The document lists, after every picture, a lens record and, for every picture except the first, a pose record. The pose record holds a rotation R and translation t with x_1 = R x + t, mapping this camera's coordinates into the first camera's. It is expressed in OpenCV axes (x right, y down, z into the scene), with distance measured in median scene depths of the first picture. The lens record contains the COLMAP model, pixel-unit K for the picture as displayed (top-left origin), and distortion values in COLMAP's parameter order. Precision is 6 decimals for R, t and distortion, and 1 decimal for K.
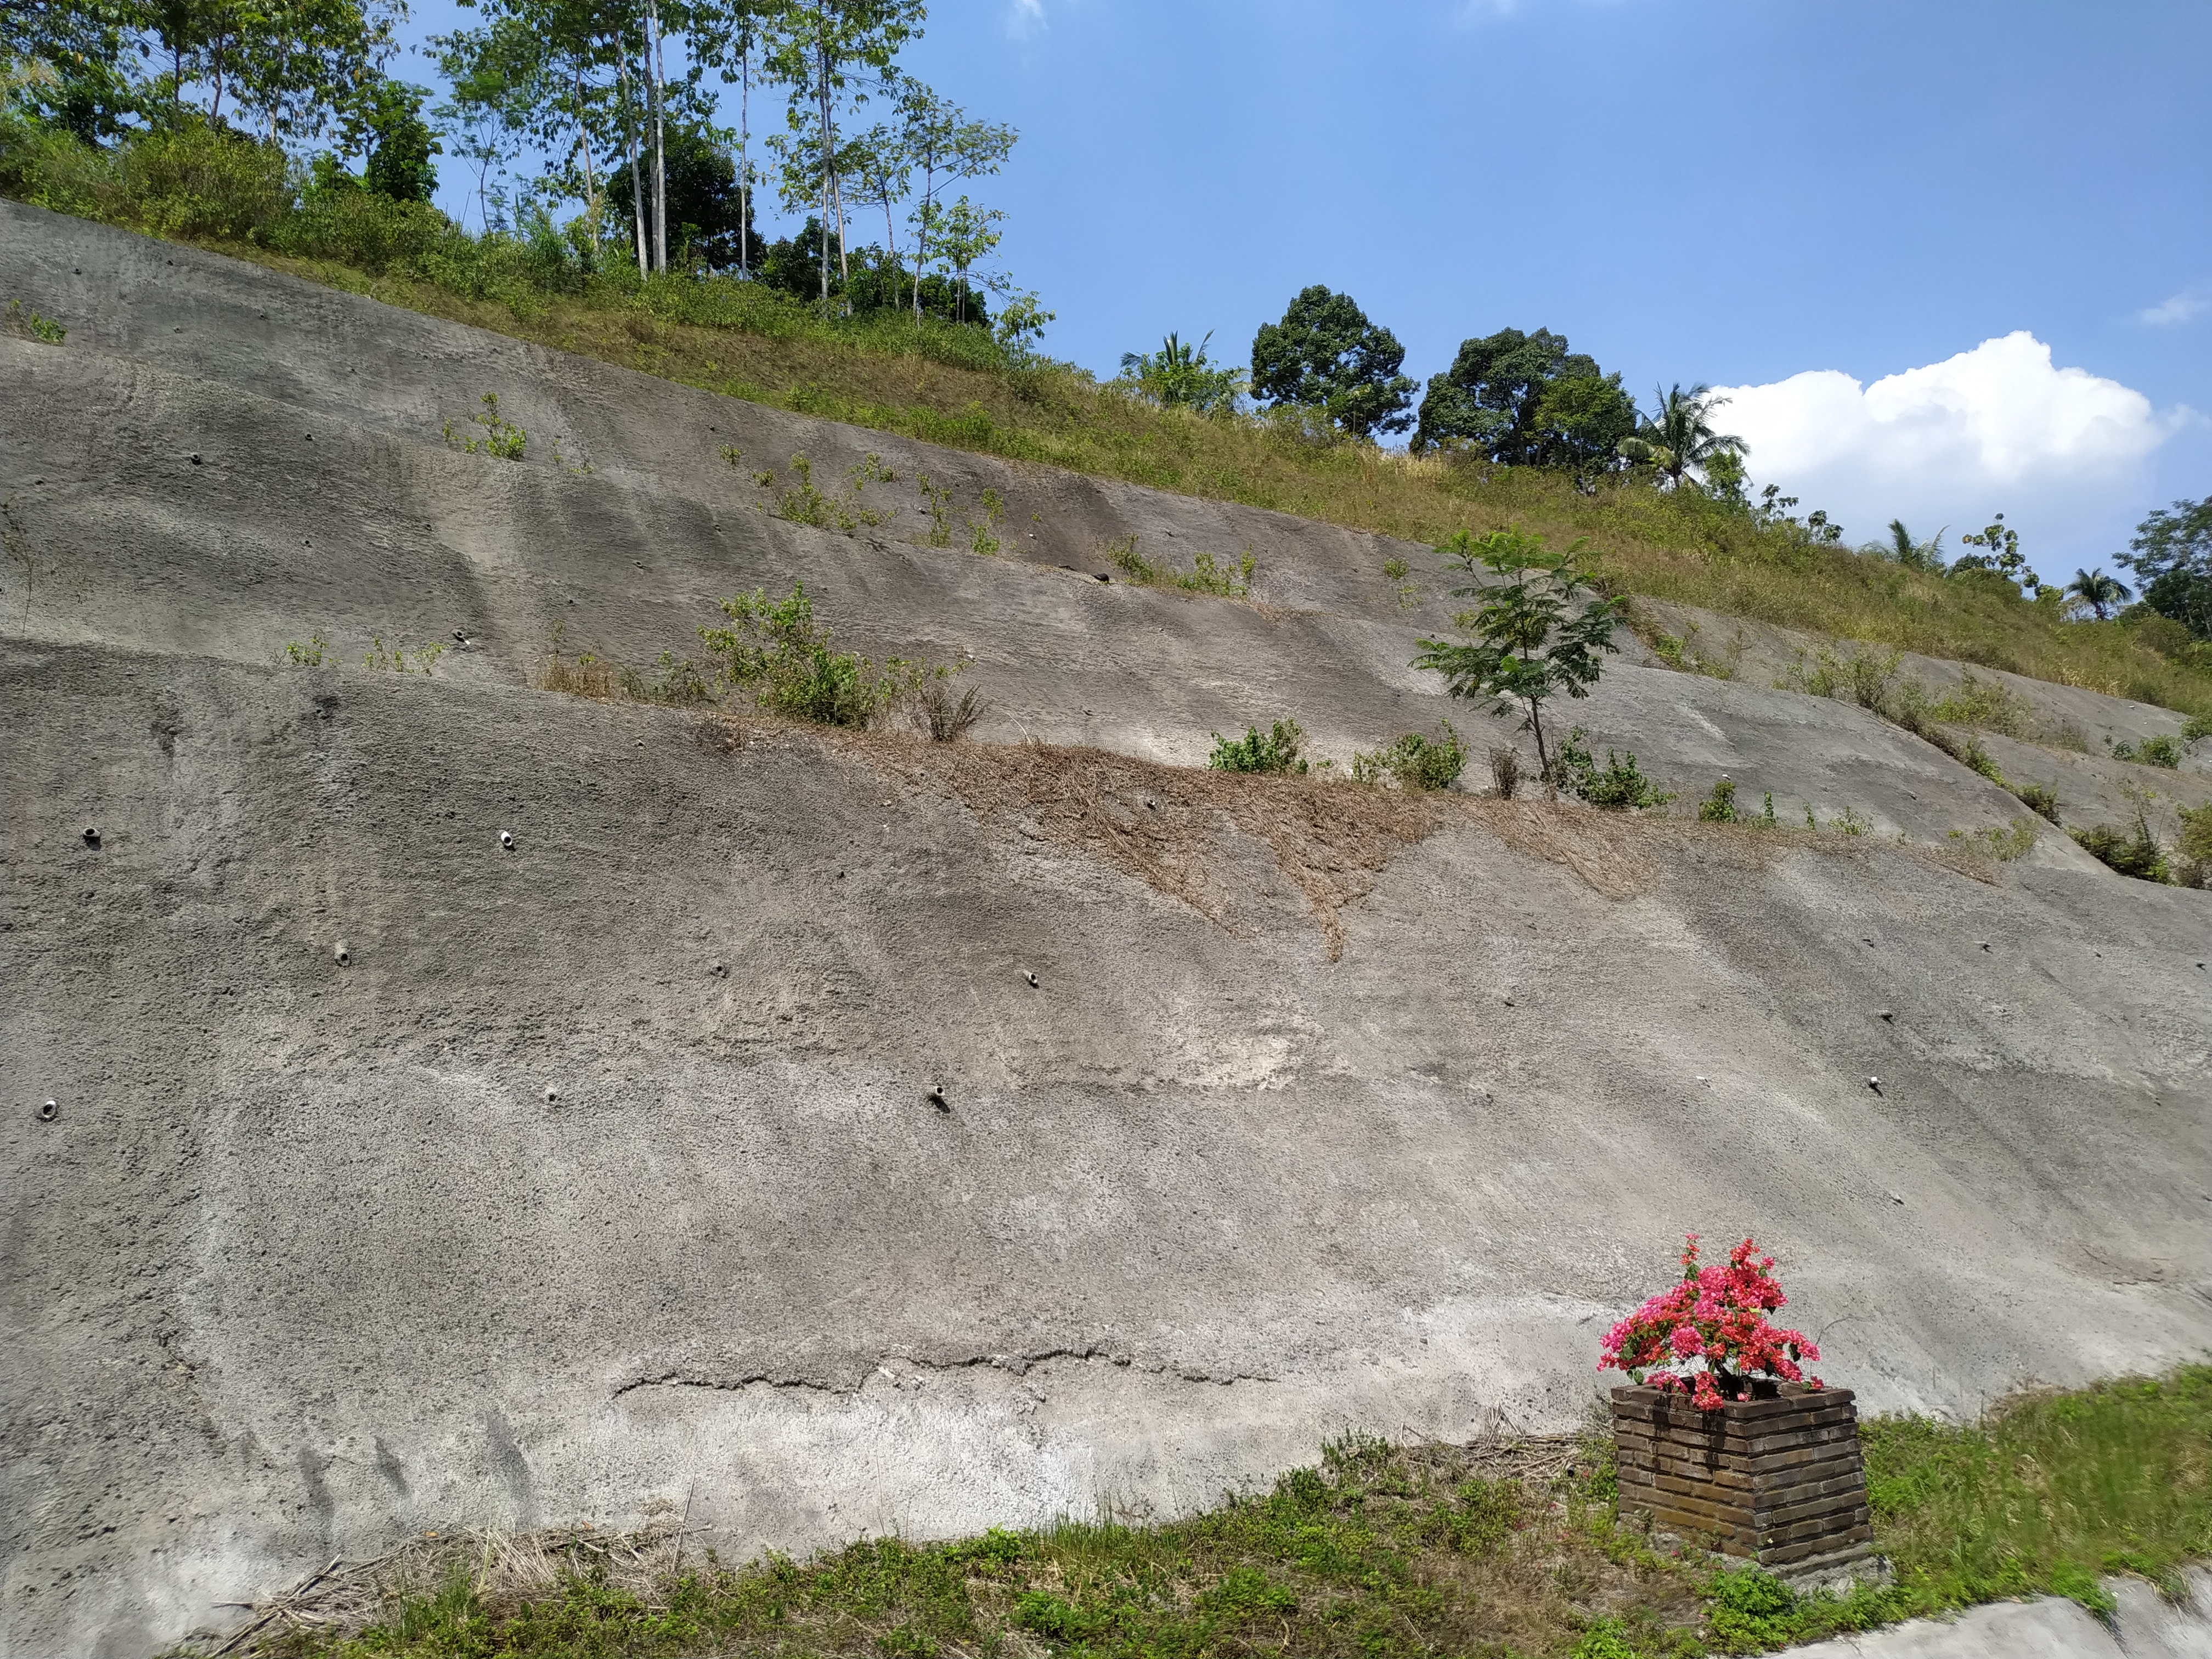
lens RADIAL K [[1540.6, 0, 1033.4], [0, 1540.6, 861.7], [0, 0, 1]] dist [0.022988, -0.047460]
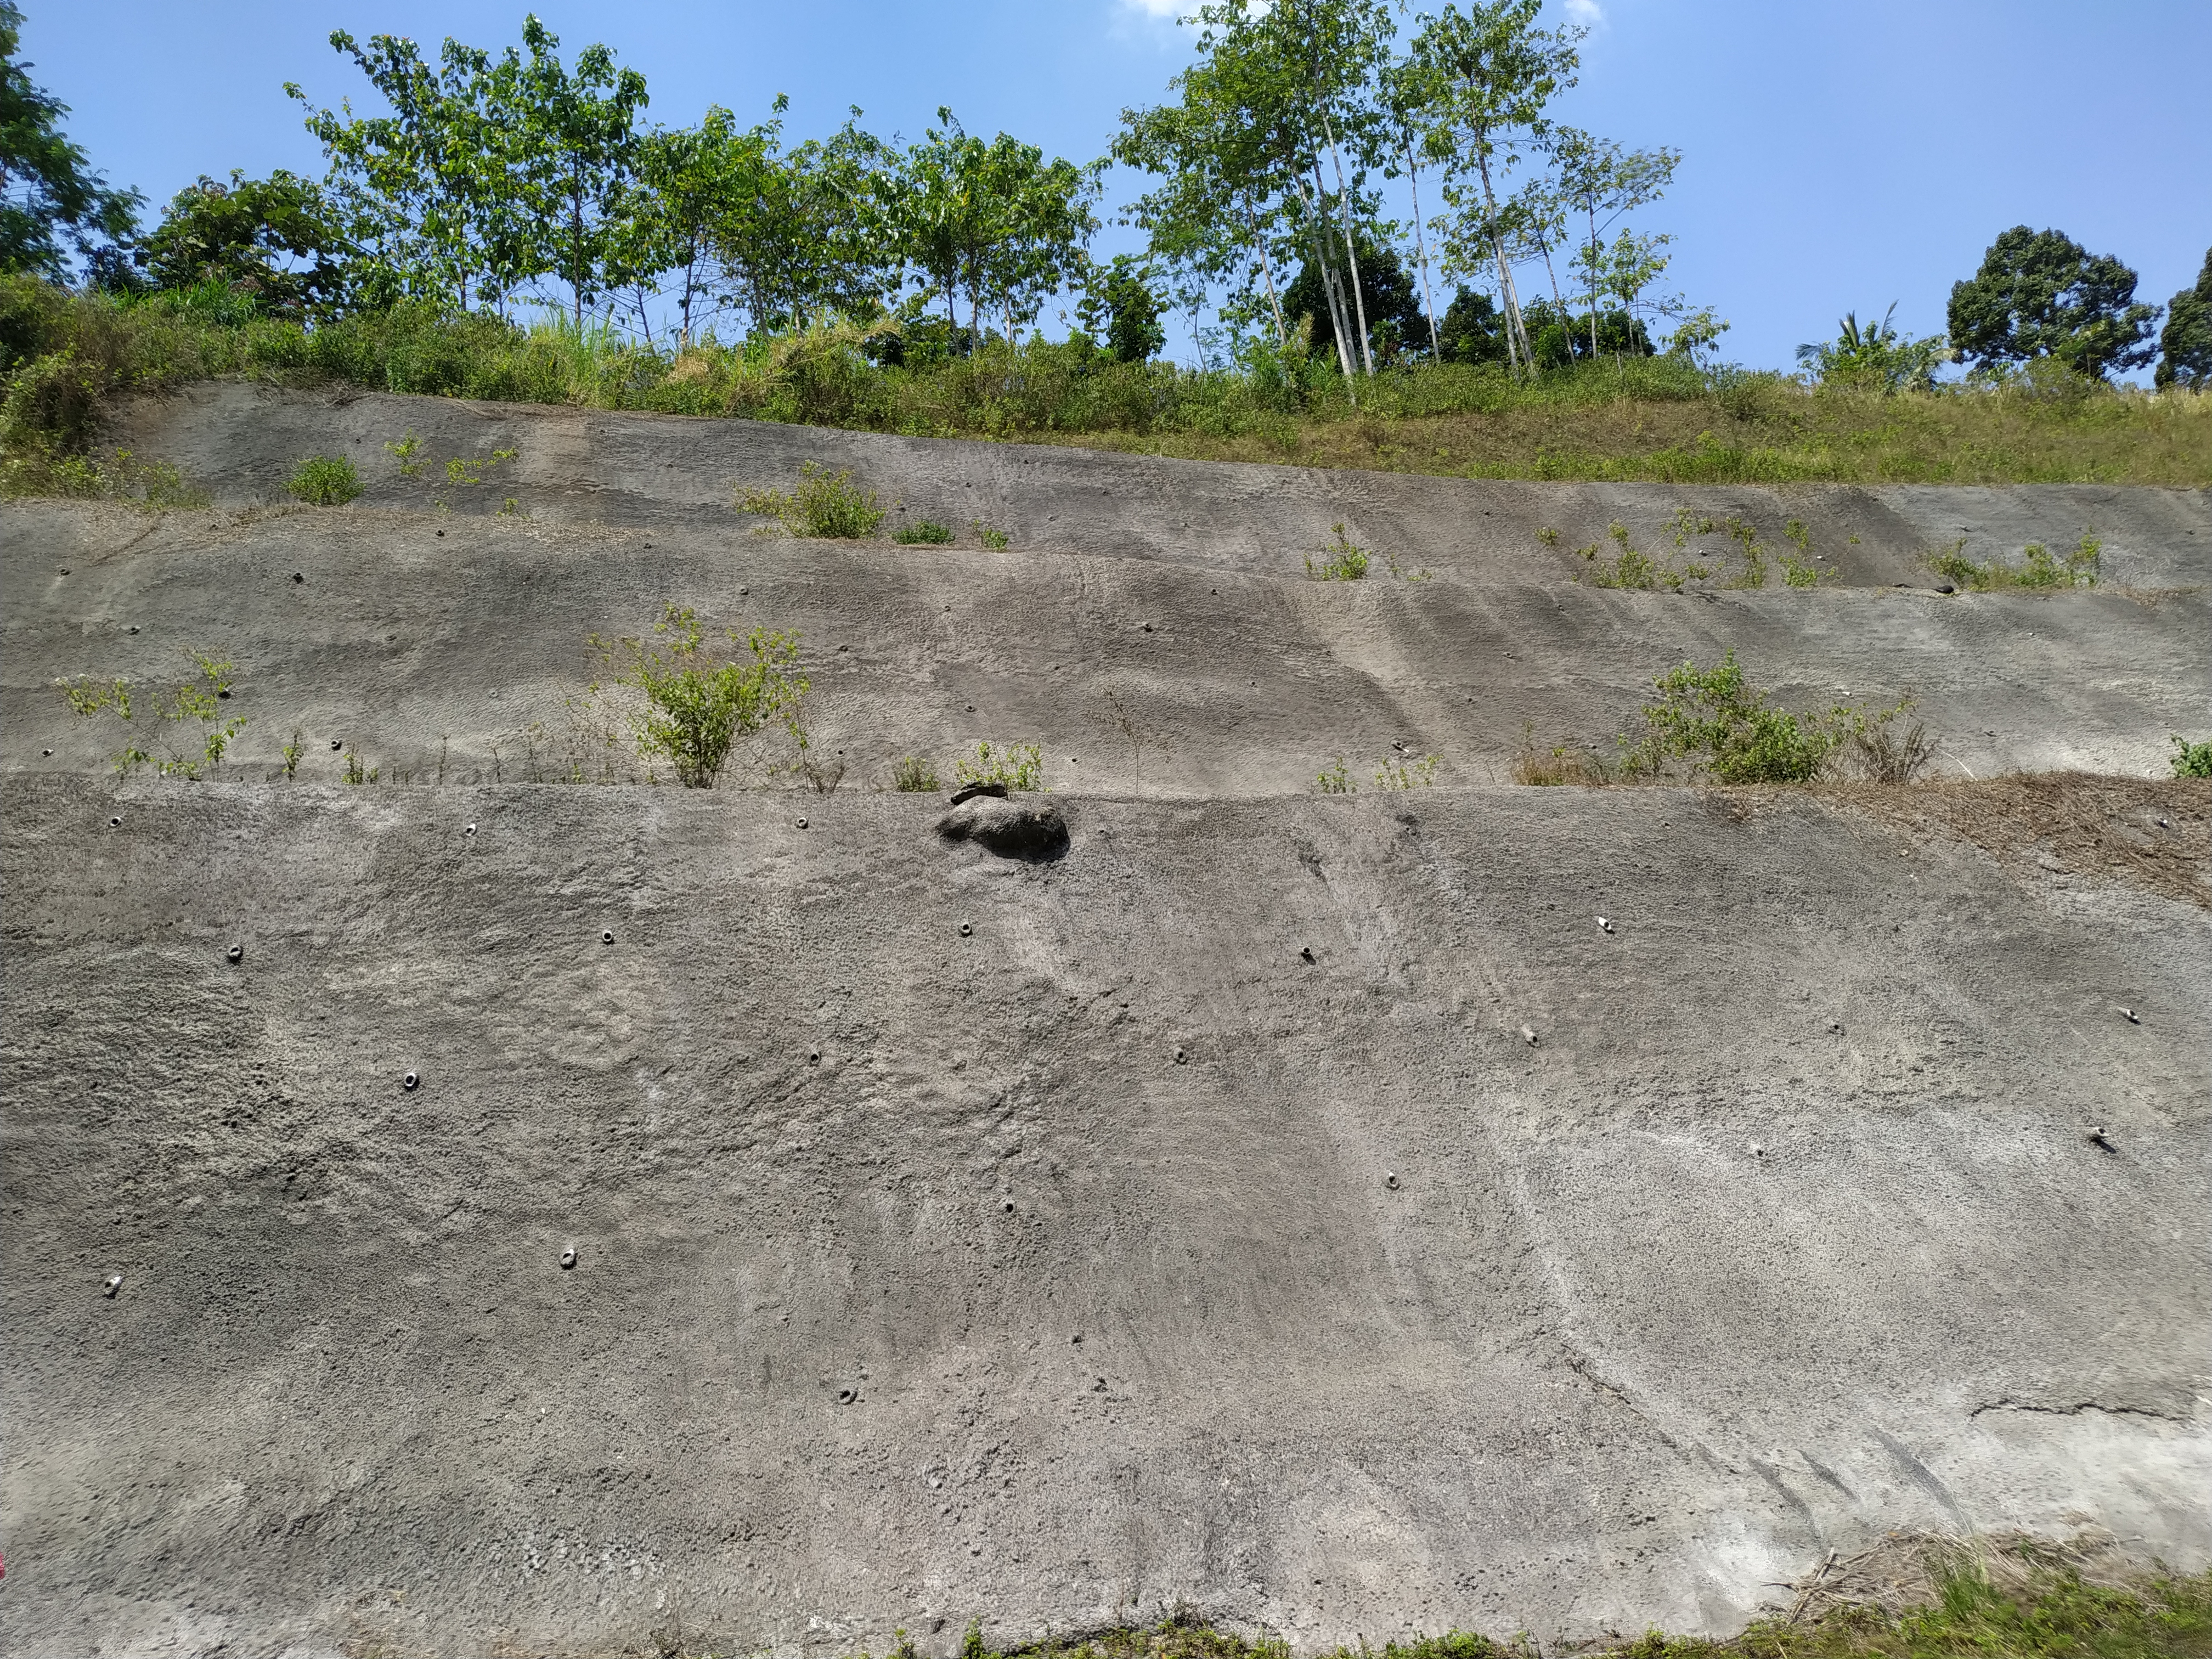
lens RADIAL K [[1540.6, 0, 1101.8], [0, 1540.6, 882.6], [0, 0, 1]] dist [0.022988, -0.047460]
pose [[0.933210, -0.104912, -0.343674, -0.157359], [0.096167, 0.994460, -0.042442, -0.017121], [0.346223, 0.006557, 0.938129, -0.089785]]
